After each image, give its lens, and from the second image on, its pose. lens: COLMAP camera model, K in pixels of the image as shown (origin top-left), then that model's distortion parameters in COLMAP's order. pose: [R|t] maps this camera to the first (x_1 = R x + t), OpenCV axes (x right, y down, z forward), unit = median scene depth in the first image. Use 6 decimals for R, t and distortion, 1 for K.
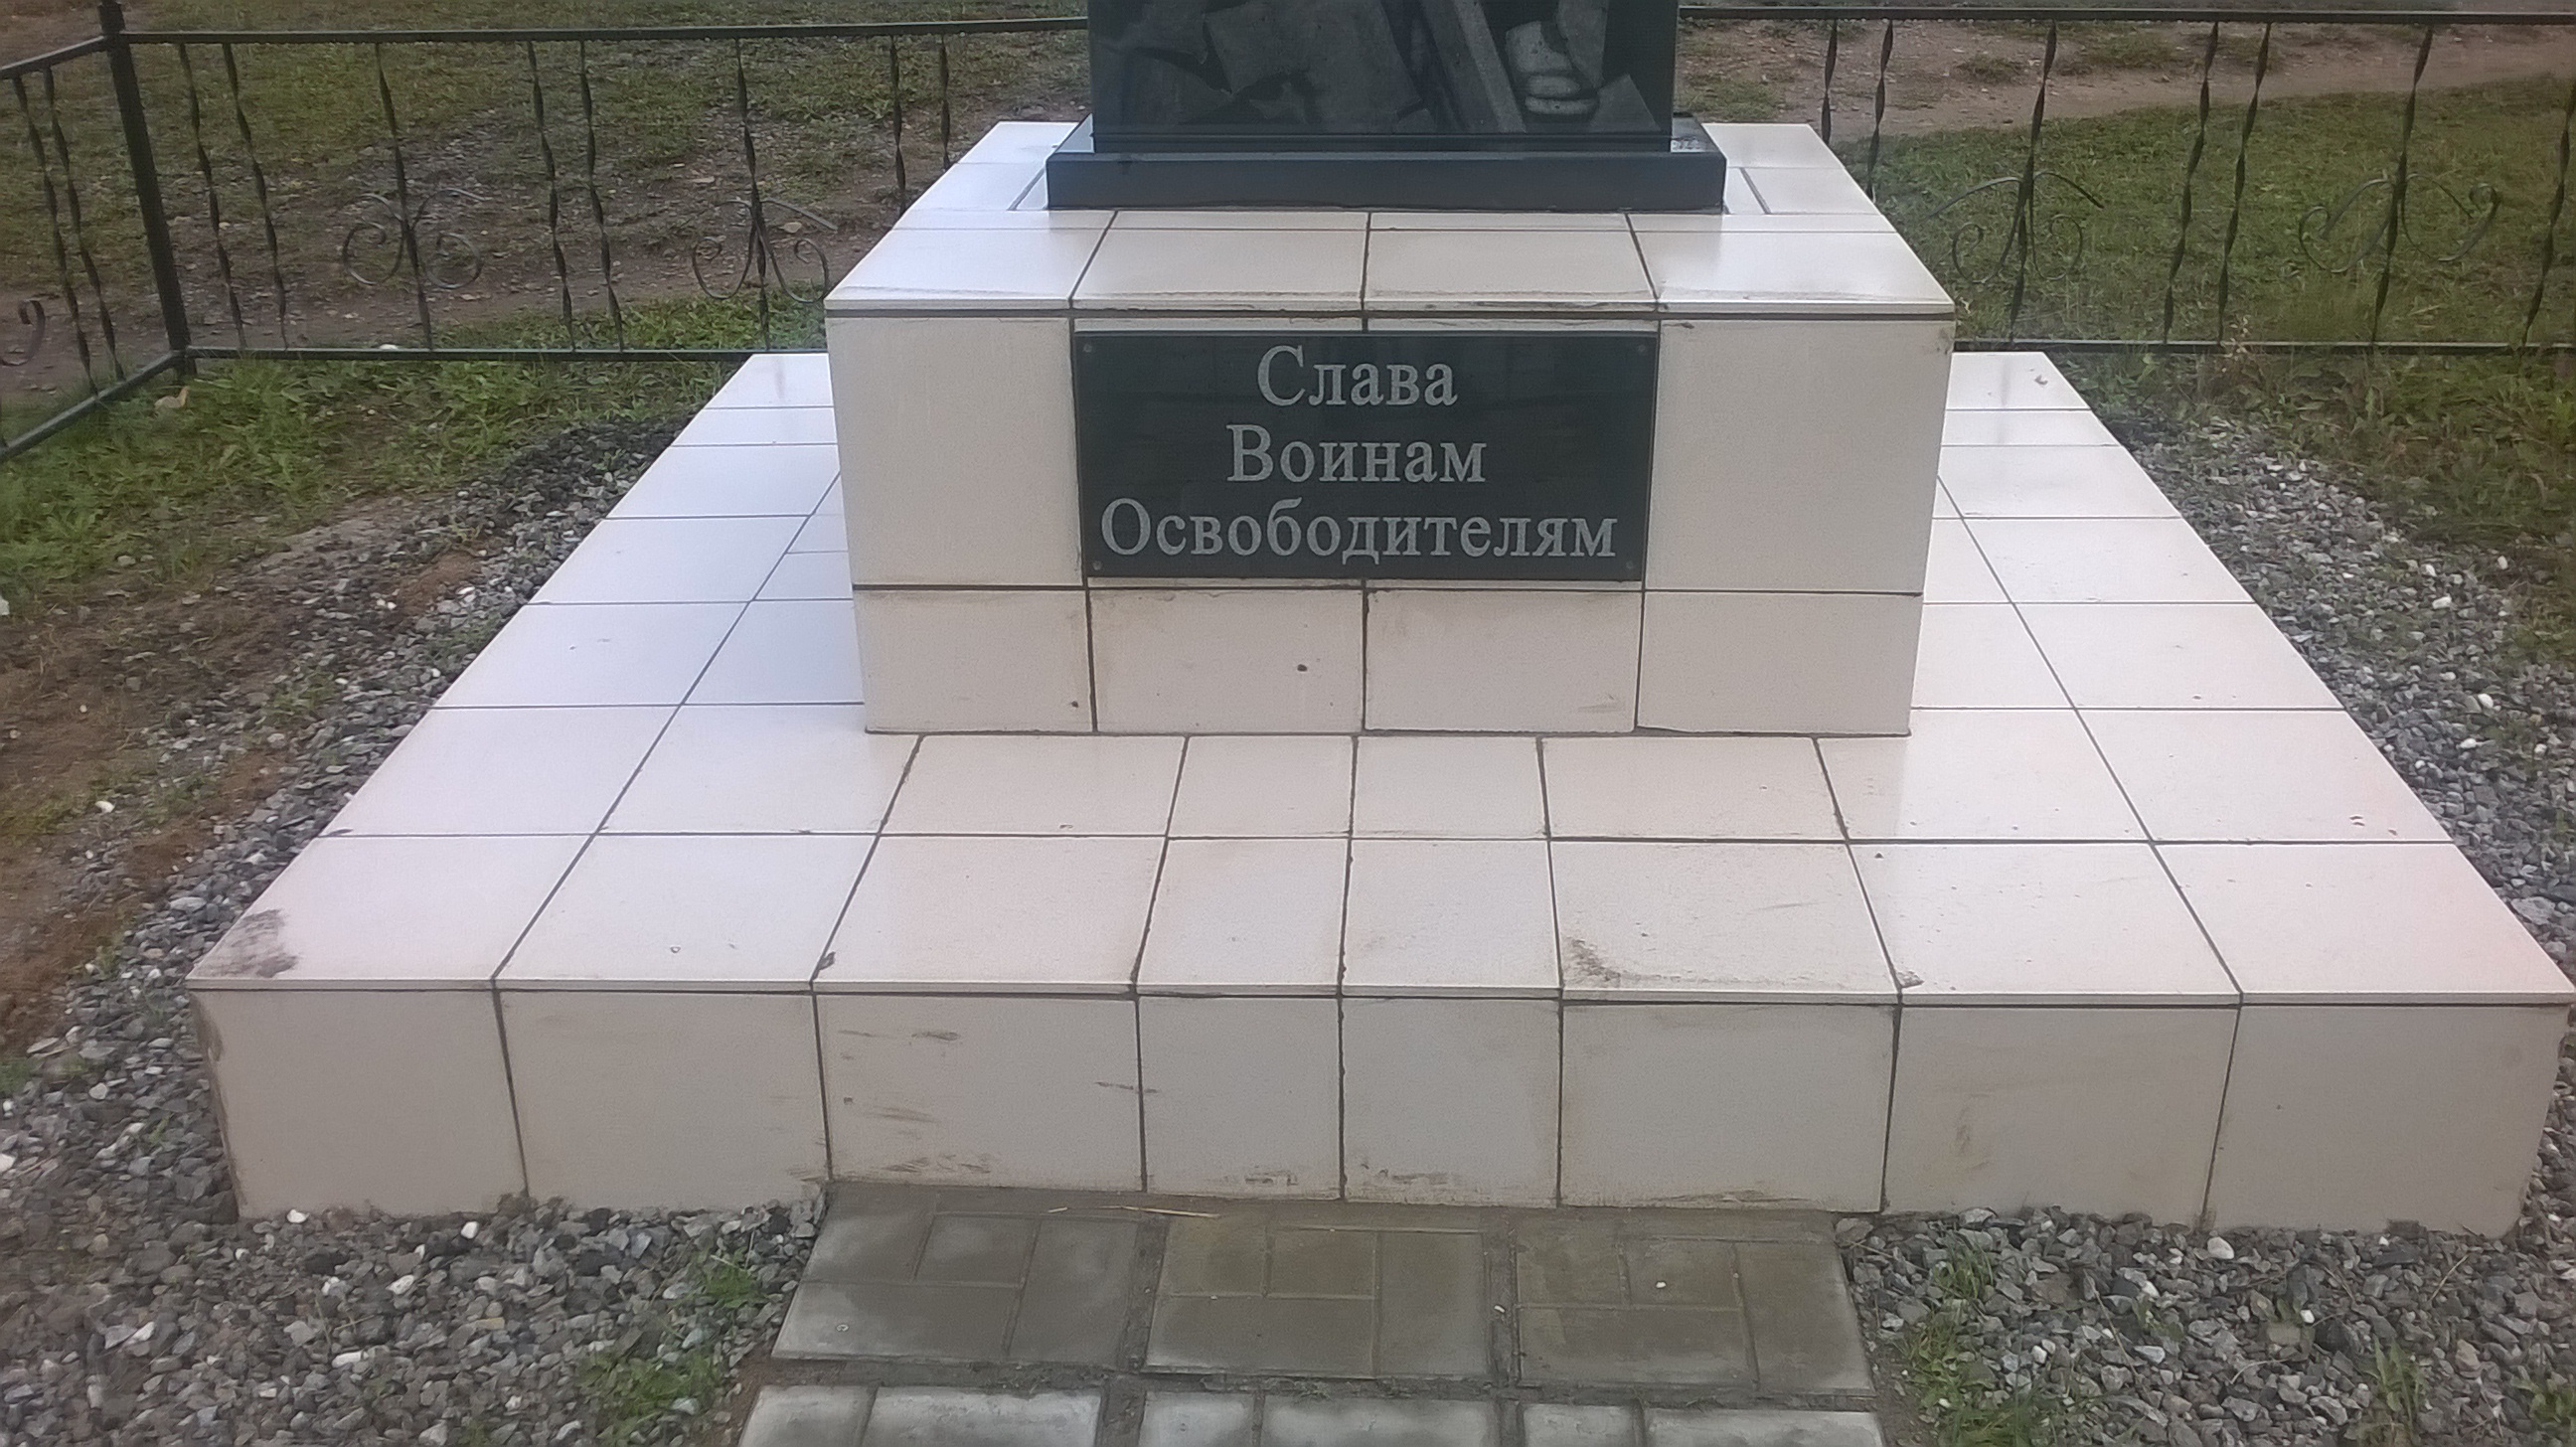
lens RADIAL K [[2104.5, 0, 1277.9], [0, 2104.5, 686.5], [0, 0, 1]] dist [-0.010198, -0.045792]
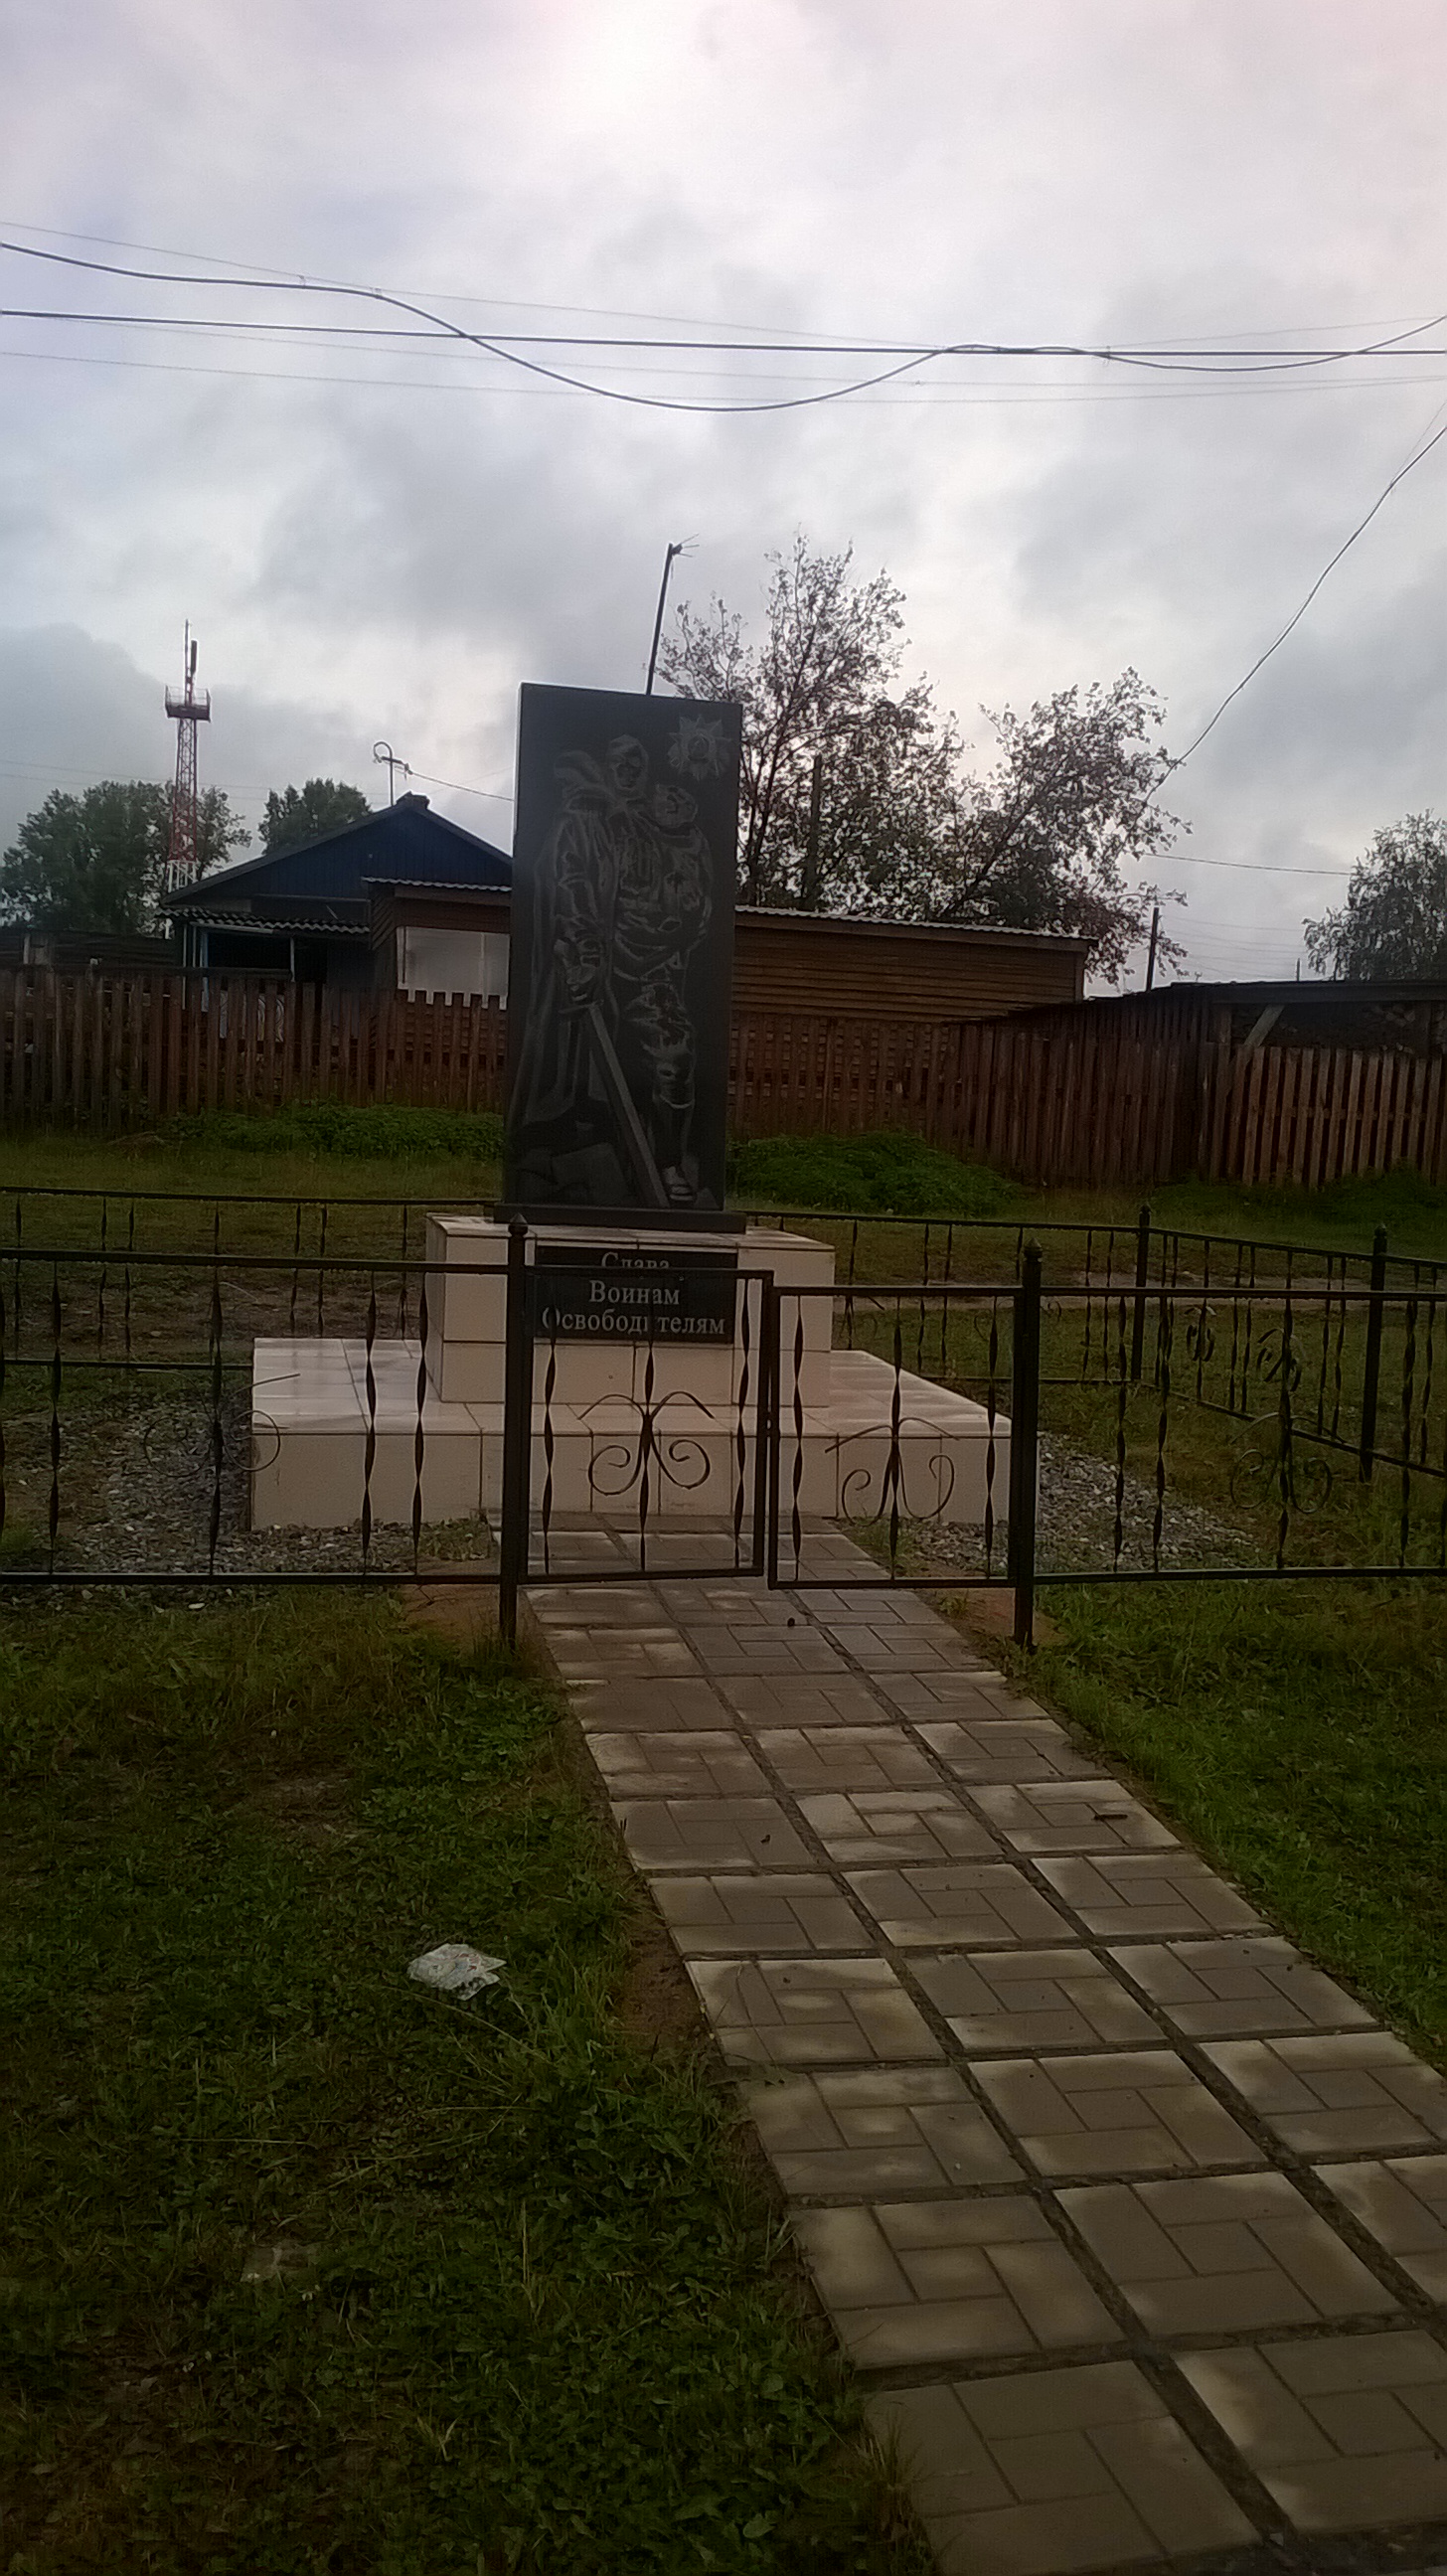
lens RADIAL K [[2104.5, 0, 718.0], [0, 2104.5, 1323.5], [0, 0, 1]] dist [-0.010198, -0.045792]
pose [[0.960921, 0.033451, 0.274796, -0.621885], [0.062405, 0.940944, -0.332761, 0.863276], [-0.269699, 0.336905, 0.902085, -1.536164]]
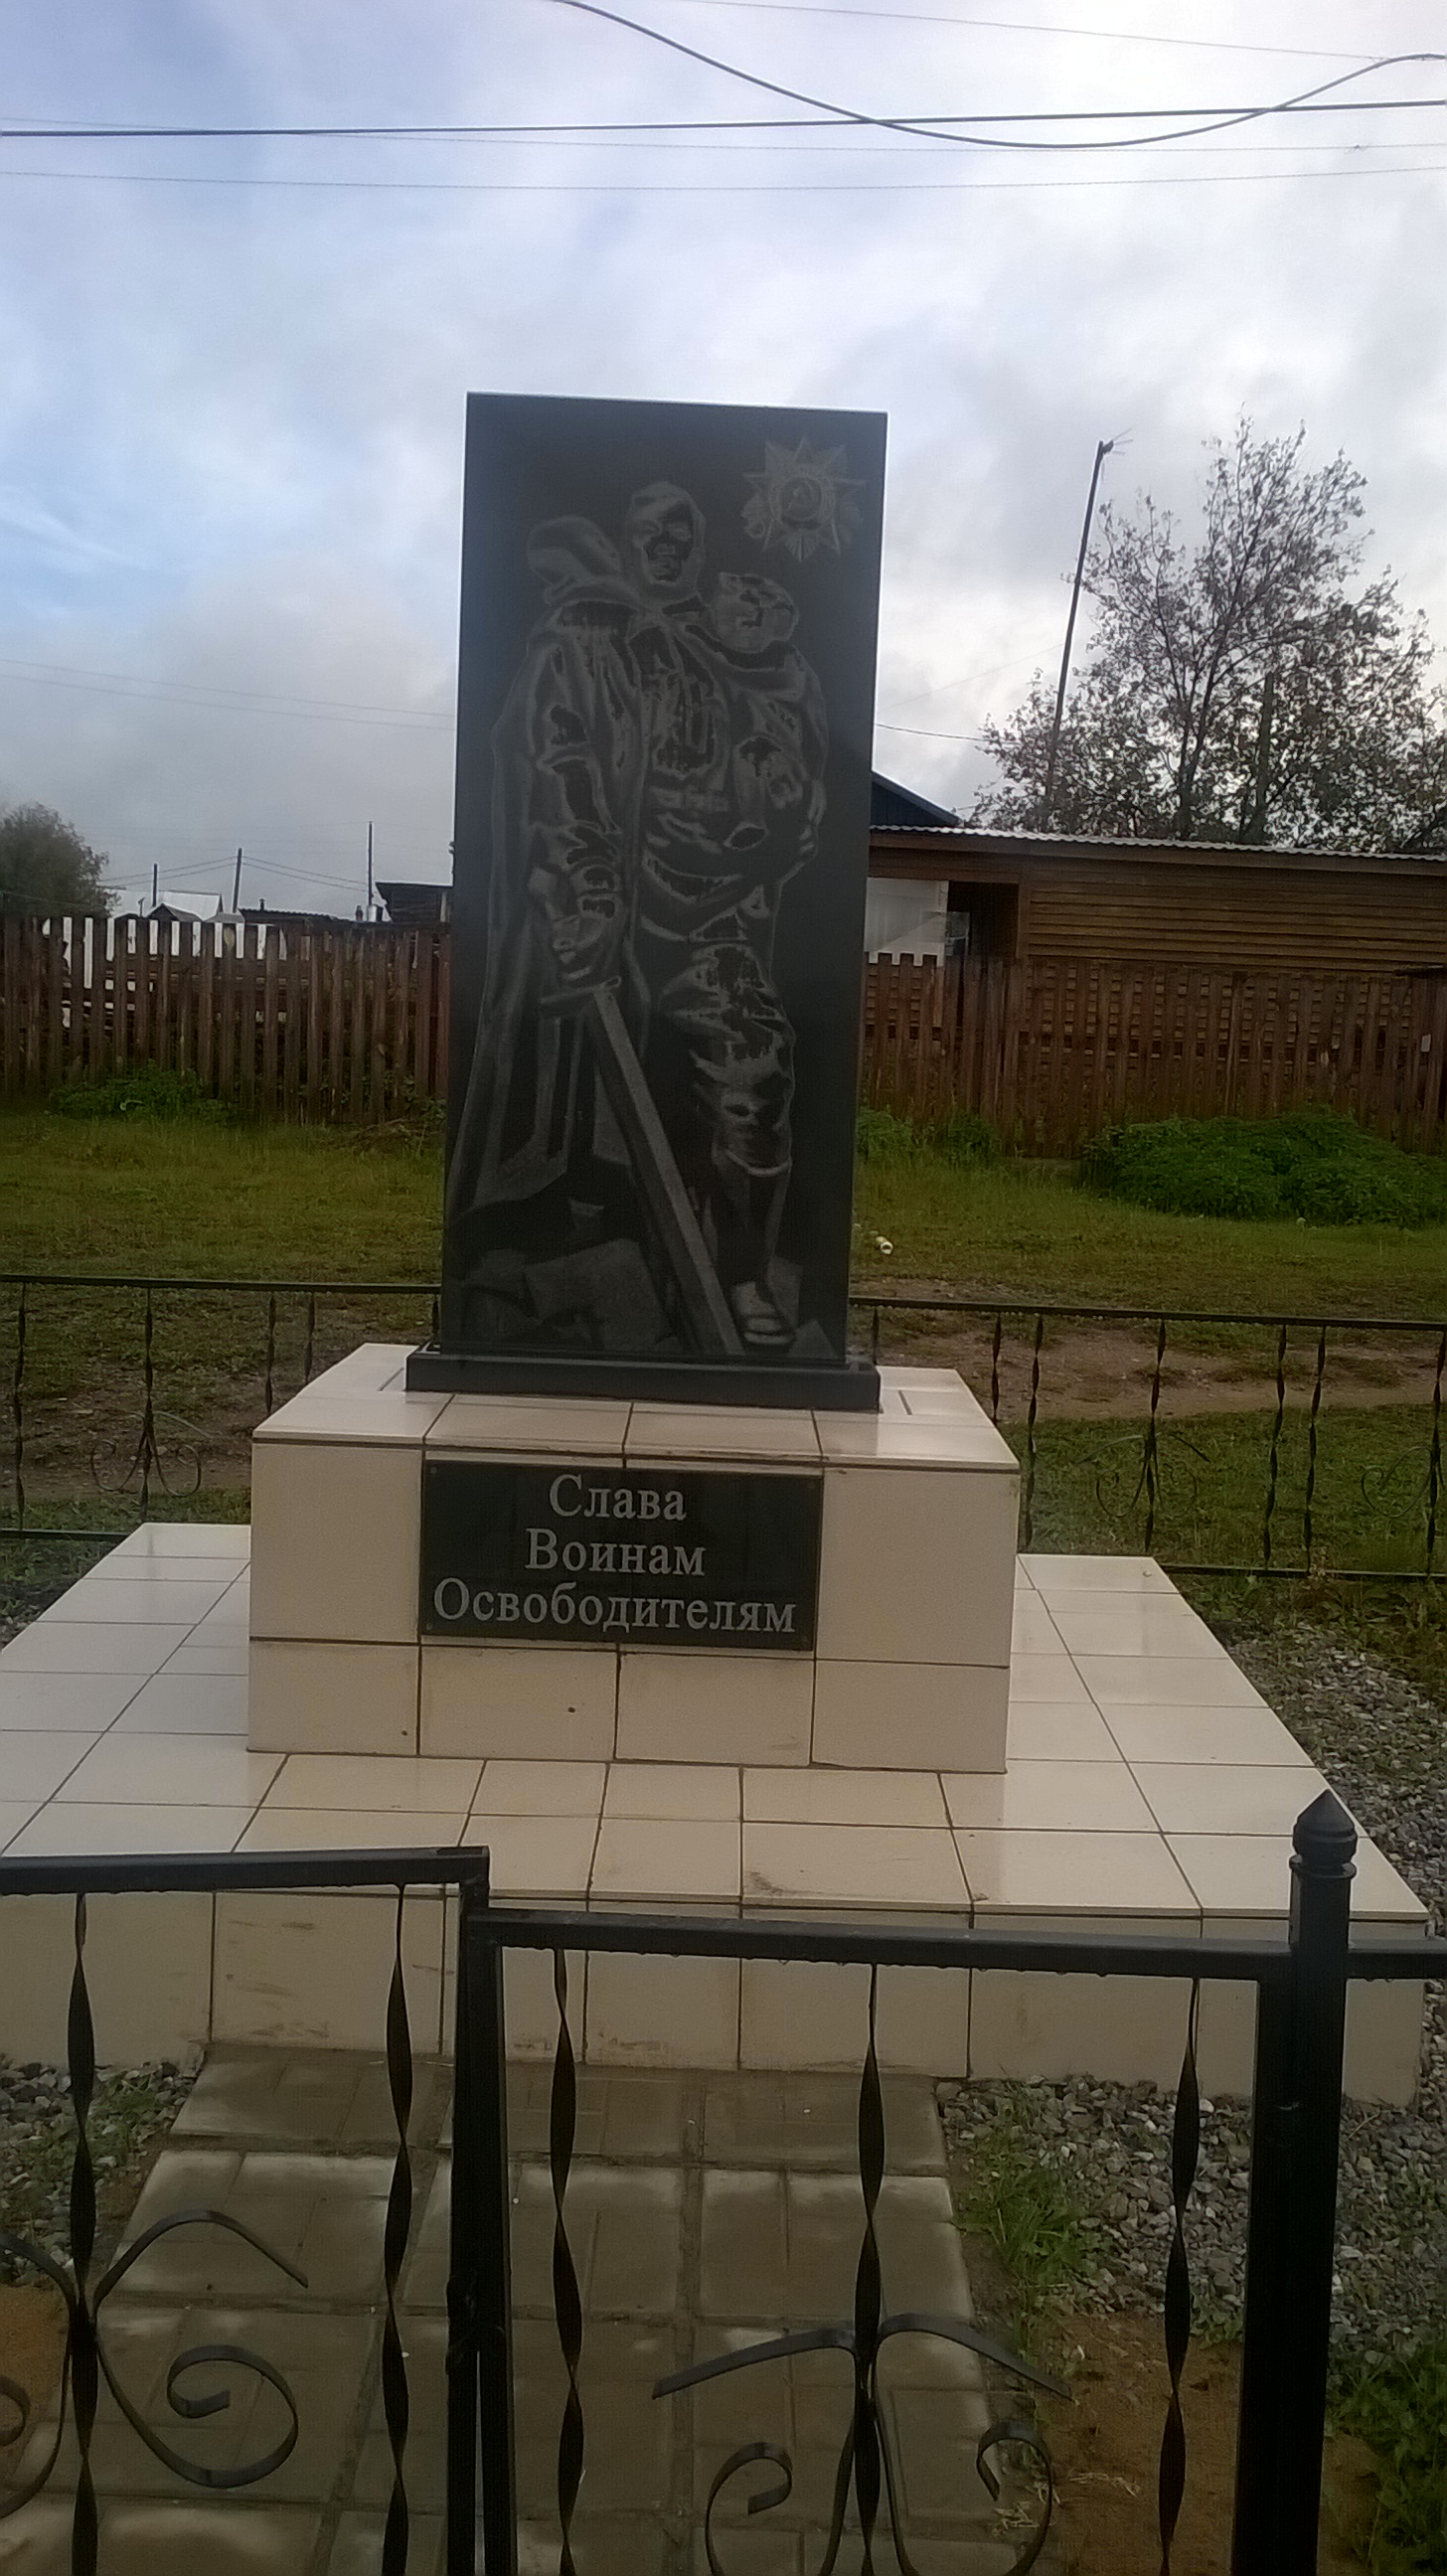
lens RADIAL K [[2104.5, 0, 718.0], [0, 2104.5, 1323.5], [0, 0, 1]] dist [-0.010198, -0.045792]
pose [[0.996700, 0.046105, 0.066805, 0.003717], [-0.022837, 0.949058, -0.314273, 0.191248], [-0.077892, 0.311711, 0.946979, -0.416832]]
